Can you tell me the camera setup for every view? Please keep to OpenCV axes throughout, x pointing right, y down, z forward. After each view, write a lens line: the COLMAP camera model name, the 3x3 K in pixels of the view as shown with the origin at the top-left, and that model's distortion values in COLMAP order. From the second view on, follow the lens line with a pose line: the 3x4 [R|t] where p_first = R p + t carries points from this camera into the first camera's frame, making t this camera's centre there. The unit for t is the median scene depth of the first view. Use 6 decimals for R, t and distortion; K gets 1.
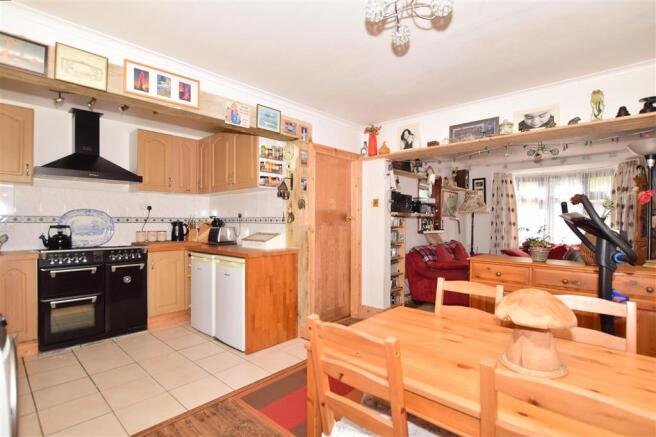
lens RADIAL K [[319.6, 0, 326.0], [0, 319.6, 221.8], [0, 0, 1]] dist [-0.025745, 0.000784]
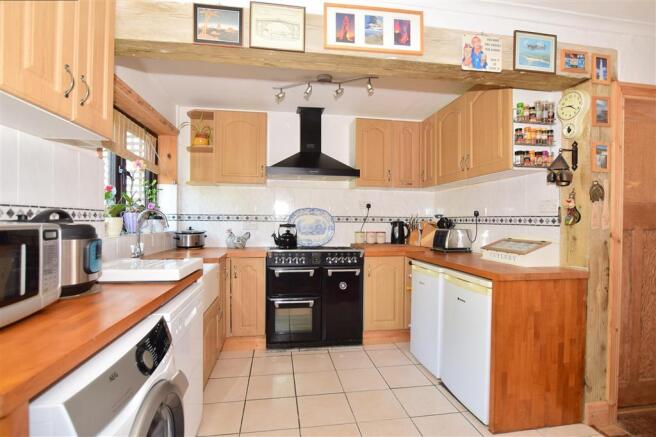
lens RADIAL K [[319.6, 0, 326.0], [0, 319.6, 221.8], [0, 0, 1]] dist [-0.025745, 0.000784]
pose [[0.782727, 0.008748, -0.622303, -0.107189], [-0.007780, 0.999961, 0.004271, -0.002083], [0.622316, 0.001499, 0.782765, 0.266725]]
